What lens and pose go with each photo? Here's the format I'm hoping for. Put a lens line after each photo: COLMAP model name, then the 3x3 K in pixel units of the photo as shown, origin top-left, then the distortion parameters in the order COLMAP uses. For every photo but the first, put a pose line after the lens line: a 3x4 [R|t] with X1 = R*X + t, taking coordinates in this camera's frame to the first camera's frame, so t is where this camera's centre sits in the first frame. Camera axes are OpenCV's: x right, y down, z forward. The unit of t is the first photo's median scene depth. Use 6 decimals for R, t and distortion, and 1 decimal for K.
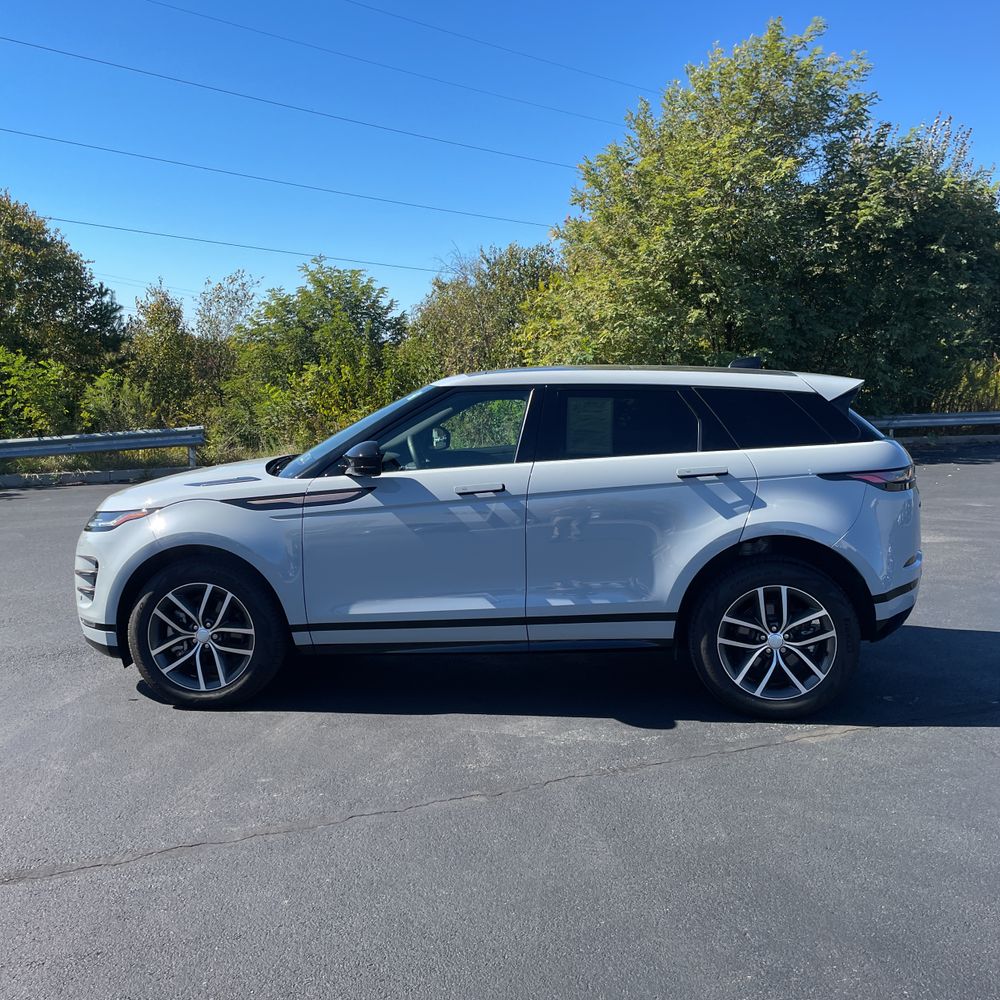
lens RADIAL K [[1004.3, 0, 486.6], [0, 1004.3, 489.4], [0, 0, 1]] dist [0.039156, 0.000000]
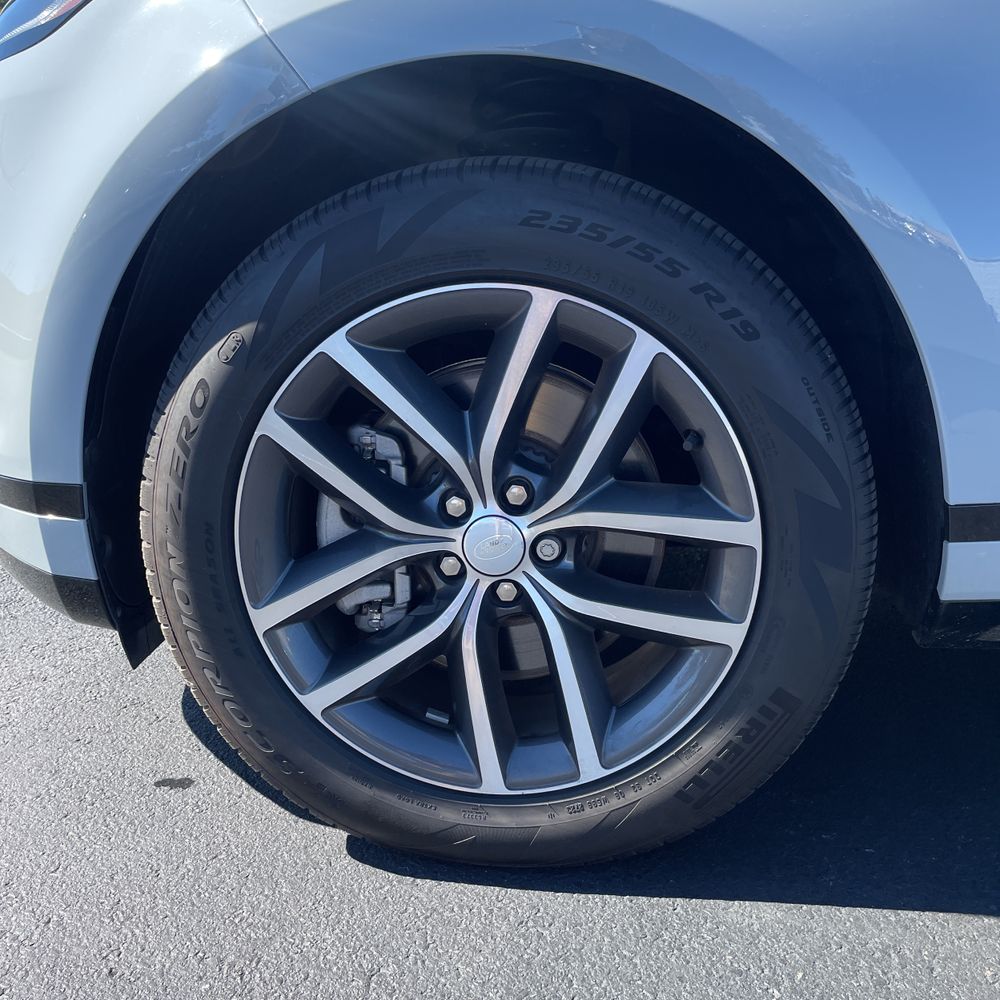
lens RADIAL K [[1004.3, 0, 512.3], [0, 1004.3, 474.9], [0, 0, 1]] dist [0.039156, 0.000000]
pose [[0.999904, 0.013158, -0.004449, -0.277032], [-0.012448, 0.991005, 0.133245, 0.102632], [0.006162, -0.133177, 0.991073, 0.794928]]
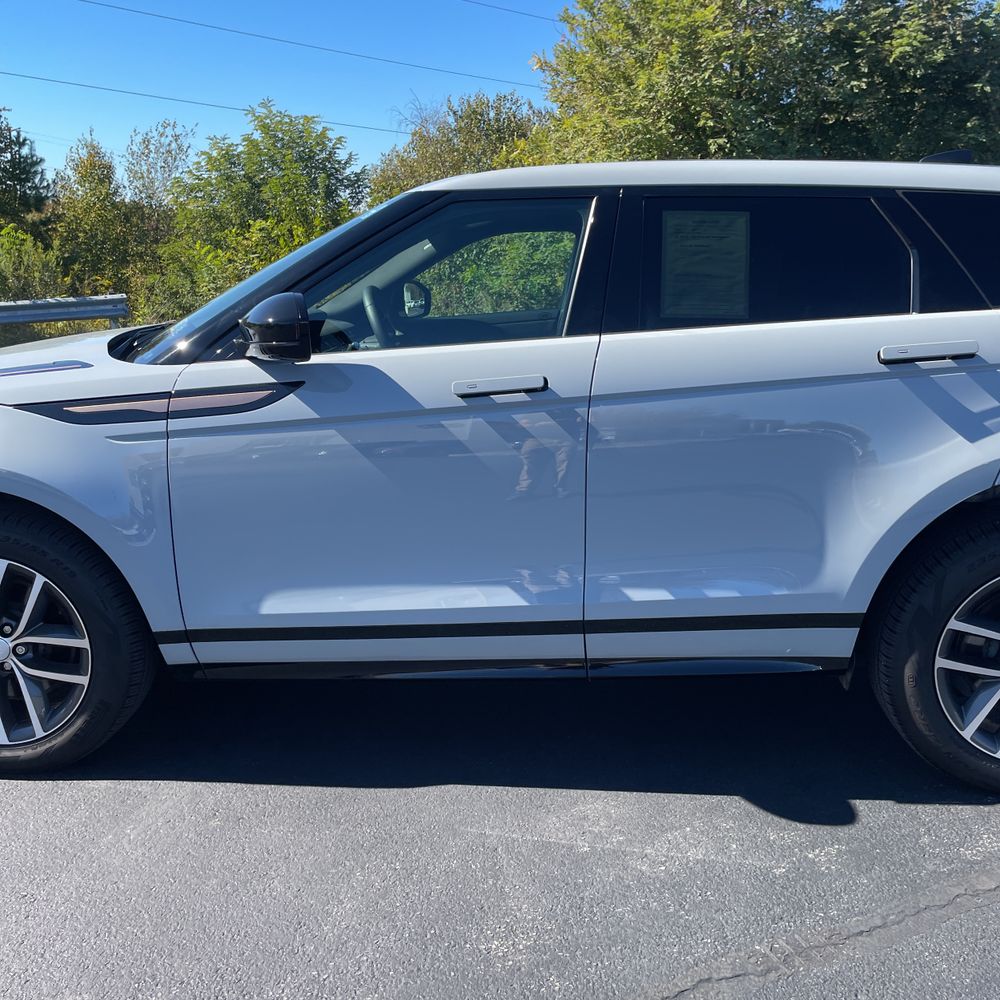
lens RADIAL K [[1004.3, 0, 494.5], [0, 1004.3, 495.4], [0, 0, 1]] dist [0.039156, 0.000000]
pose [[0.999175, -0.005966, 0.040163, -0.029888], [0.000837, 0.991962, 0.126532, -0.009691], [-0.040595, -0.126394, 0.991149, 0.445743]]
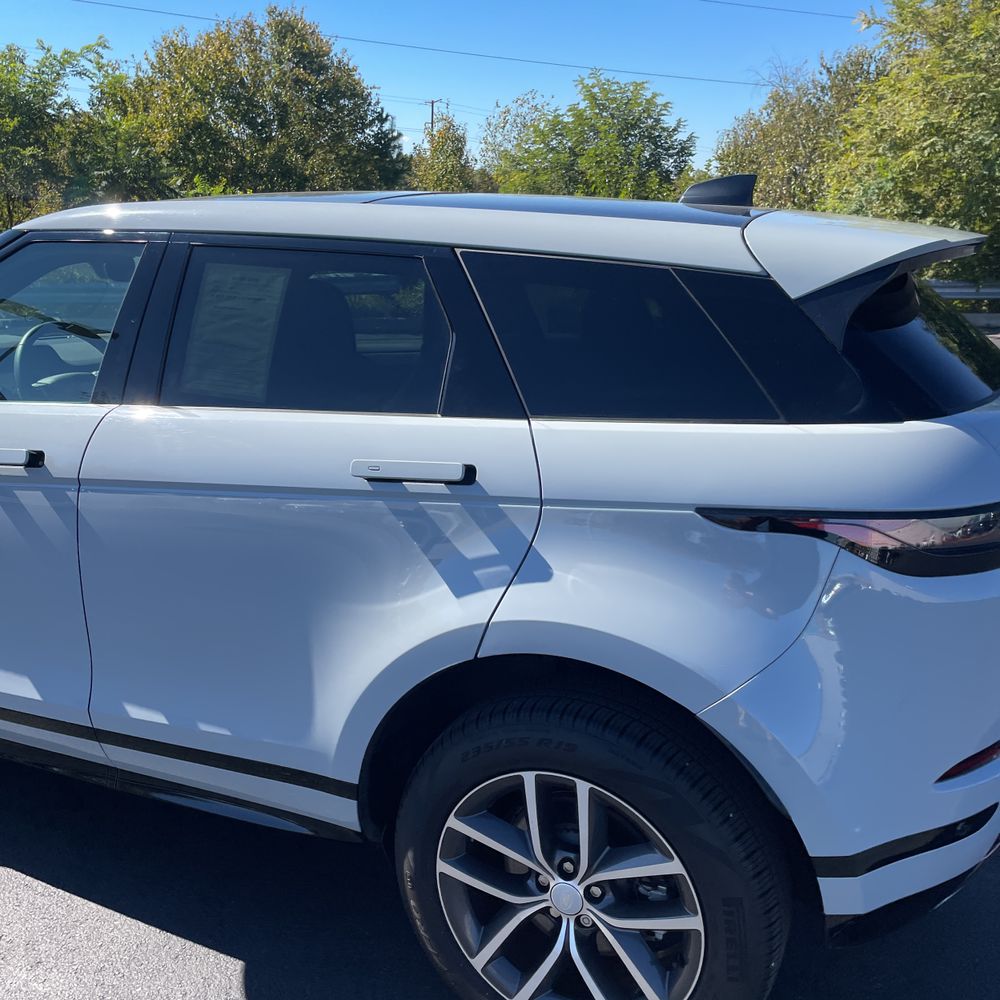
lens RADIAL K [[1004.3, 0, 498.5], [0, 1004.3, 510.0], [0, 0, 1]] dist [0.039156, 0.000000]
pose [[0.946589, 0.102490, -0.305722, 0.343889], [-0.047857, 0.982294, 0.181128, -0.070408], [0.318873, -0.156823, 0.934734, 0.594404]]
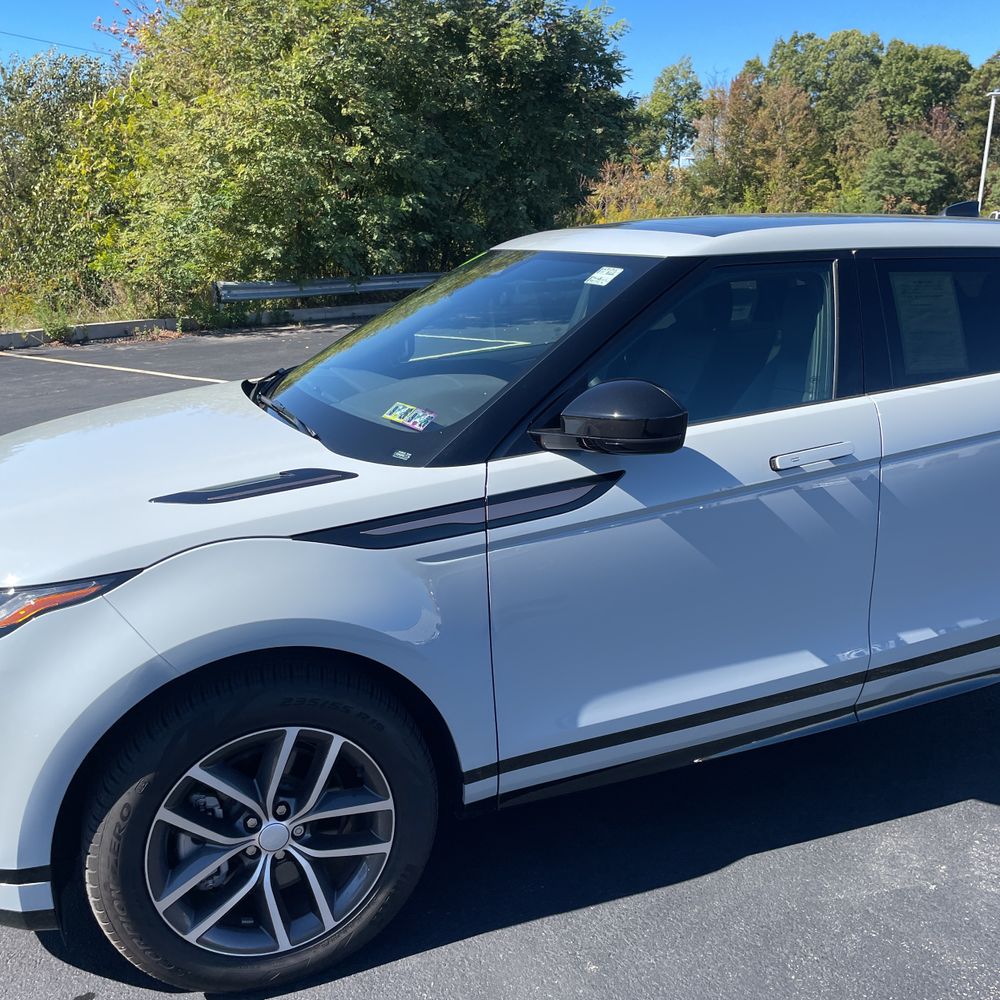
lens RADIAL K [[1004.3, 0, 498.9], [0, 1004.3, 492.8], [0, 0, 1]] dist [0.039156, 0.000000]
pose [[0.887445, -0.119178, 0.445238, -0.374385], [0.051169, 0.985496, 0.161800, -0.072403], [-0.458064, -0.120806, 0.880672, 0.579168]]
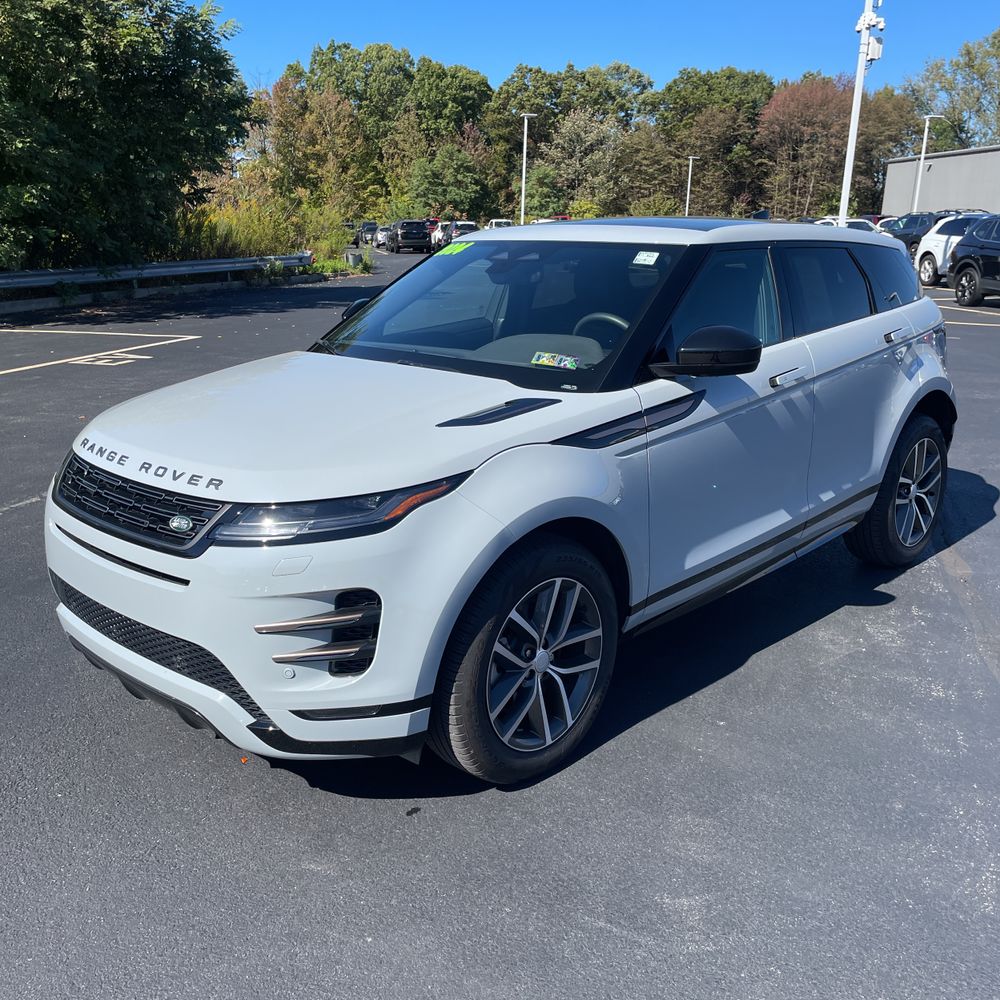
lens RADIAL K [[1004.3, 0, 498.8], [0, 1004.3, 502.4], [0, 0, 1]] dist [0.039156, 0.000000]
pose [[0.620237, -0.198152, 0.758974, -0.747461], [0.074060, 0.978038, 0.194823, -0.073061], [-0.780911, -0.064627, 0.621290, 0.644120]]
